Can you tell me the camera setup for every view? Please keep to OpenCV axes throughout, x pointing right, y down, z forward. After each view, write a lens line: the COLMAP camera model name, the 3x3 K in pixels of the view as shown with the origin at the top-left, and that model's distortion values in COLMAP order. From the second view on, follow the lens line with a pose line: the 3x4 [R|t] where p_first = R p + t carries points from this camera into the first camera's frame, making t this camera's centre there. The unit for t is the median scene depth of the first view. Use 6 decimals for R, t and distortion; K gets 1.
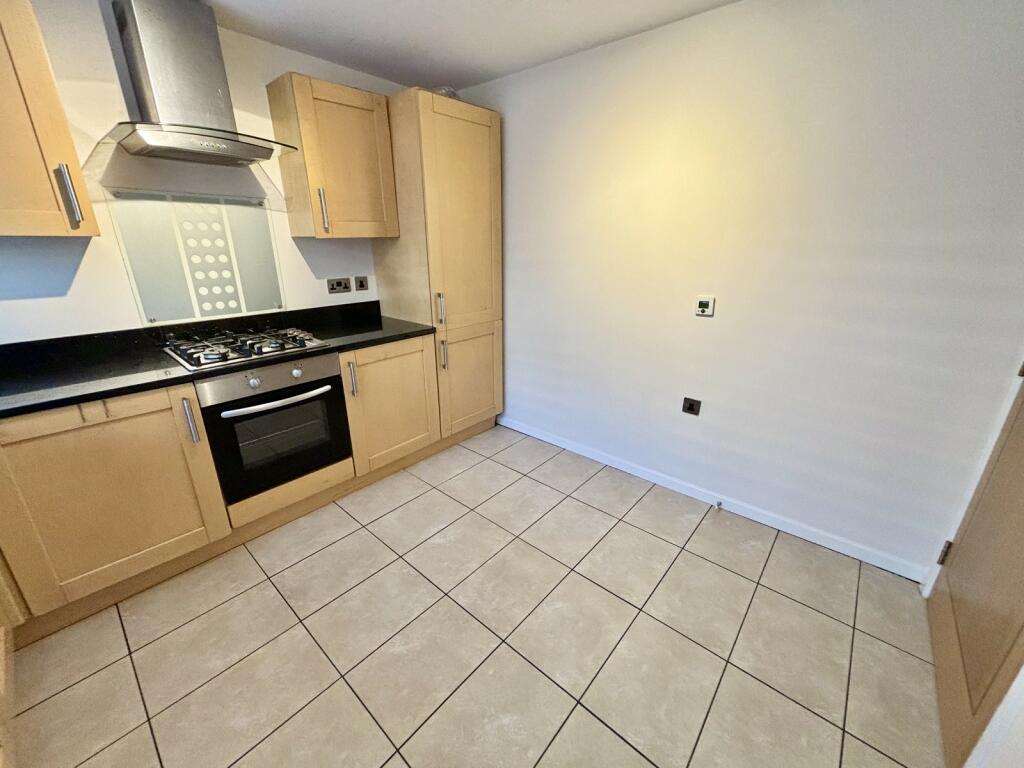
lens RADIAL K [[408.6, 0, 509.8], [0, 408.6, 384.7], [0, 0, 1]] dist [-0.012055, -0.000008]
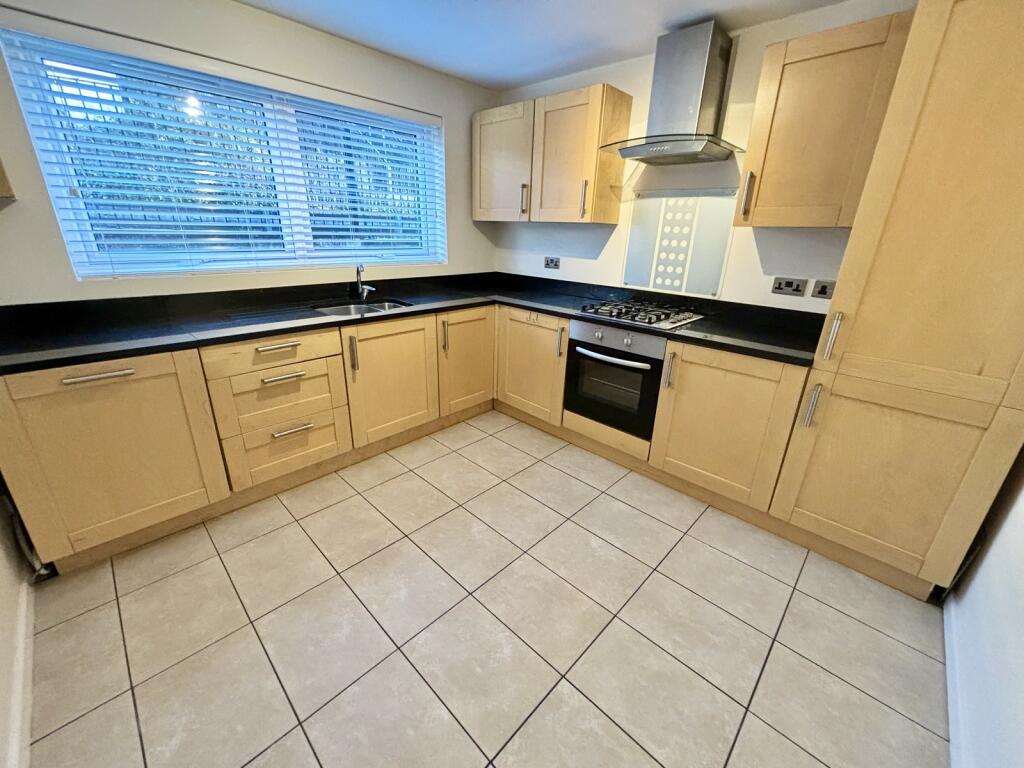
lens RADIAL K [[408.6, 0, 509.8], [0, 408.6, 384.7], [0, 0, 1]] dist [-0.012055, -0.000008]
pose [[-0.053094, 0.353876, -0.933784, 0.570824], [-0.359856, 0.865495, 0.348457, -0.189543], [0.931496, 0.354529, 0.081392, 0.585729]]
